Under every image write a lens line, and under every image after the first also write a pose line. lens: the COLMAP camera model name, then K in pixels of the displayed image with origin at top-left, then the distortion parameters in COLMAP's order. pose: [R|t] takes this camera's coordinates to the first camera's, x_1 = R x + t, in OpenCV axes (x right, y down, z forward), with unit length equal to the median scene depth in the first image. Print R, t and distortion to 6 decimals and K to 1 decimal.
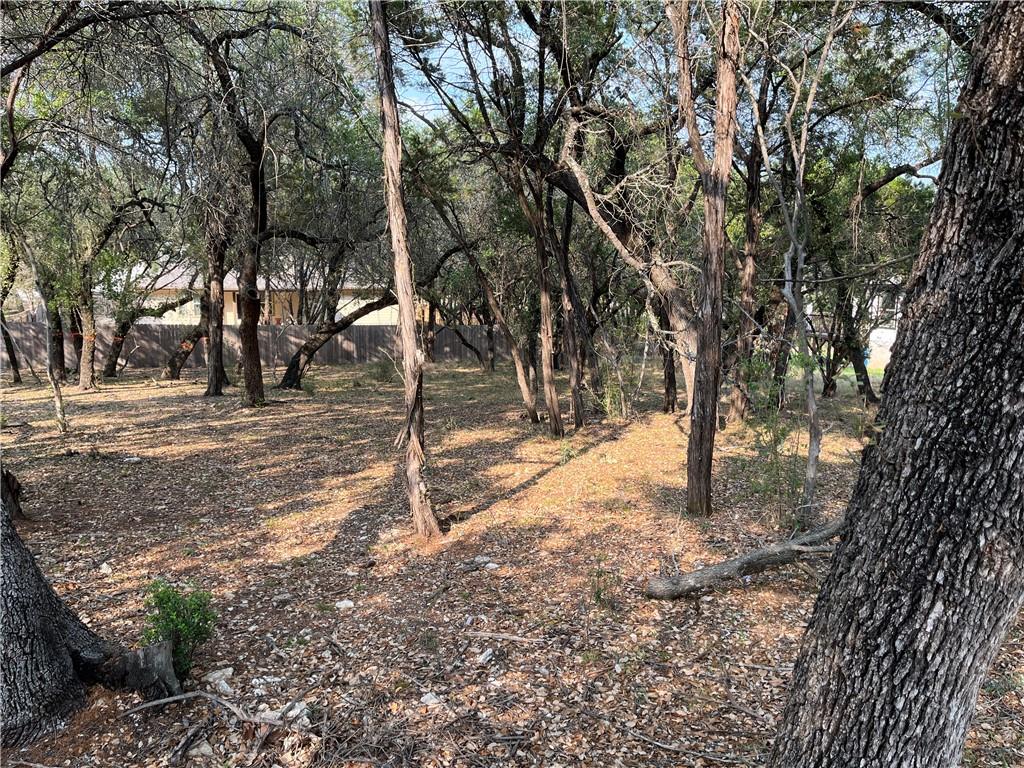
lens RADIAL K [[727.5, 0, 498.3], [0, 727.5, 382.6], [0, 0, 1]] dist [0.088867, -0.114276]
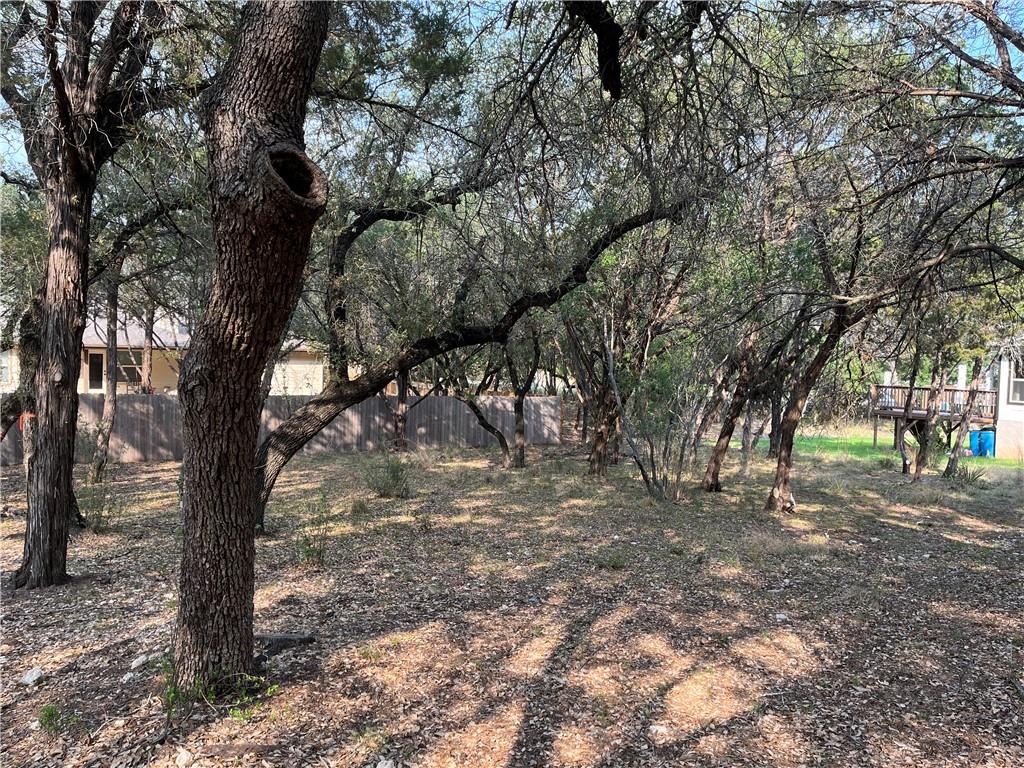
lens RADIAL K [[727.5, 0, 498.3], [0, 727.5, 382.6], [0, 0, 1]] dist [0.088867, -0.114276]
pose [[0.985038, 0.009930, 0.172052, -0.190442], [0.008186, 0.994516, -0.104265, -0.029878], [-0.172143, 0.104113, 0.979555, 0.494702]]
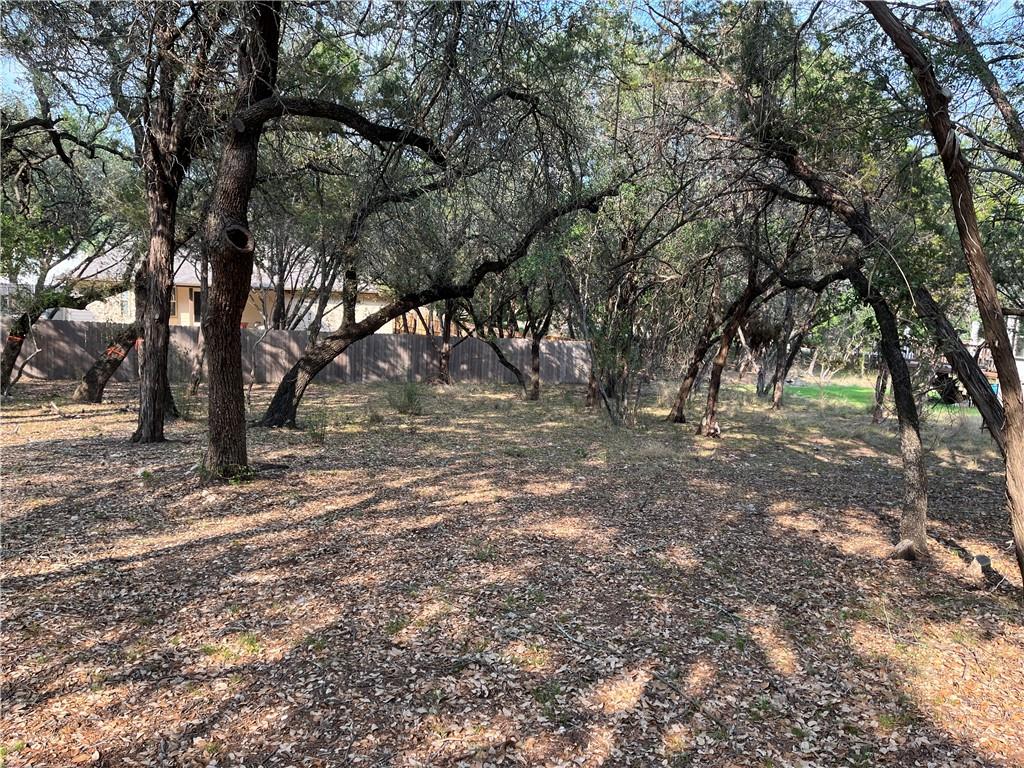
lens RADIAL K [[727.5, 0, 498.3], [0, 727.5, 382.6], [0, 0, 1]] dist [0.088867, -0.114276]
pose [[0.998000, 0.032362, 0.054301, -0.121614], [-0.031057, 0.999212, -0.024710, -0.017313], [-0.055058, 0.022974, 0.998219, 0.337054]]
